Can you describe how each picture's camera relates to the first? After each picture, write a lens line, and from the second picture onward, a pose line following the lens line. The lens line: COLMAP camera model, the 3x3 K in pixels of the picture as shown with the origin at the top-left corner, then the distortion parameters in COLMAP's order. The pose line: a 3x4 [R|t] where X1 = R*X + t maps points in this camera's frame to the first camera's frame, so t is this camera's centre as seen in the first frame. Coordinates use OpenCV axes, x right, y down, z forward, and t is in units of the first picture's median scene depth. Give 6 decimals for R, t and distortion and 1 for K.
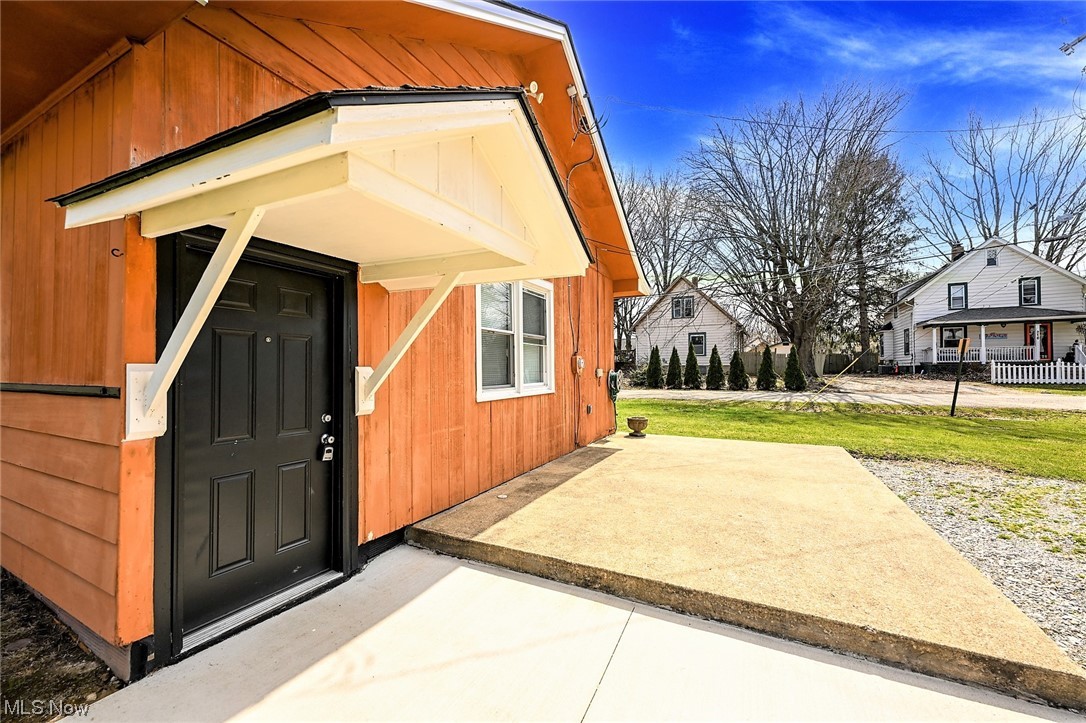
lens RADIAL K [[428.5, 0, 540.0], [0, 428.5, 364.1], [0, 0, 1]] dist [-0.002177, 0.000054]
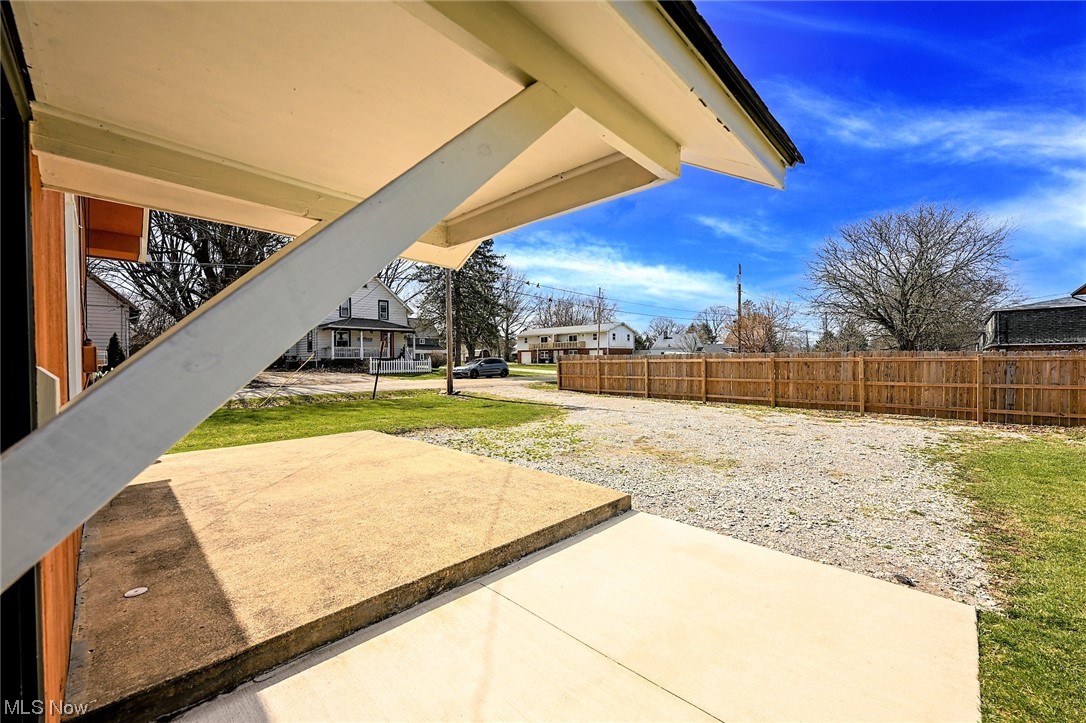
lens RADIAL K [[428.5, 0, 540.0], [0, 428.5, 364.1], [0, 0, 1]] dist [-0.002177, 0.000054]
pose [[0.303459, -0.007229, 0.952817, -0.389532], [-0.003430, 0.999956, 0.008680, -0.001127], [-0.952838, -0.005902, 0.303421, 0.265192]]
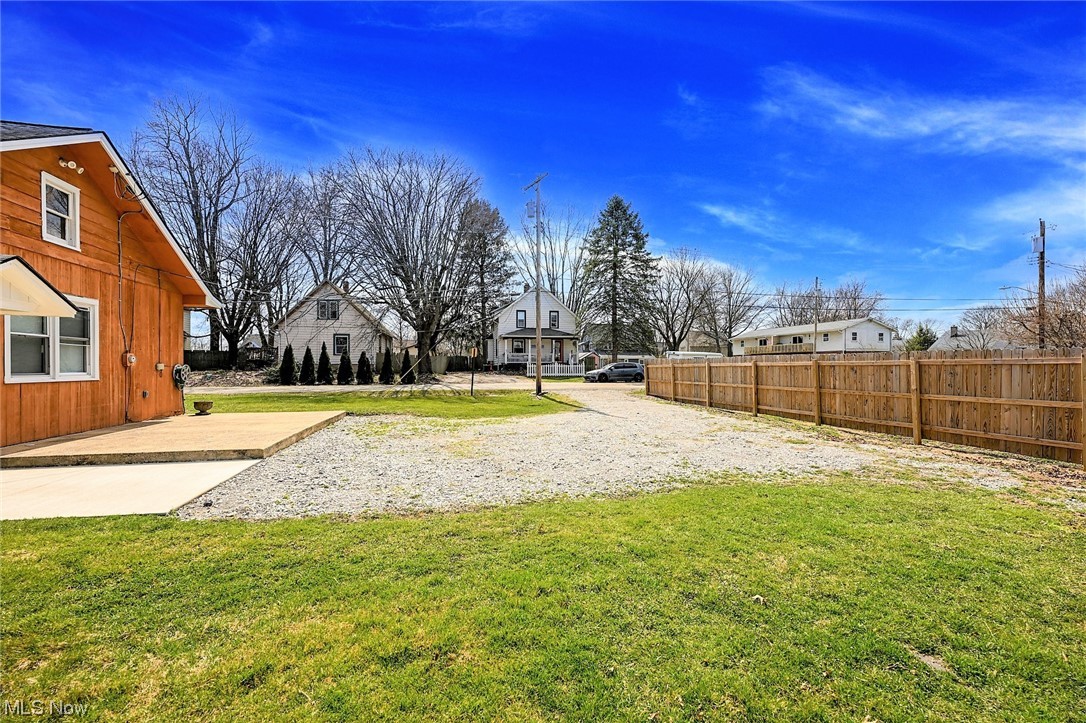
lens RADIAL K [[436.8, 0, 542.6], [0, 436.8, 363.7], [0, 0, 1]] dist [-0.001402, -0.000169]
pose [[0.762670, 0.007534, 0.646744, 0.249107], [-0.007698, 0.999967, -0.002571, 0.007988], [-0.646742, -0.003018, 0.762703, -1.137166]]
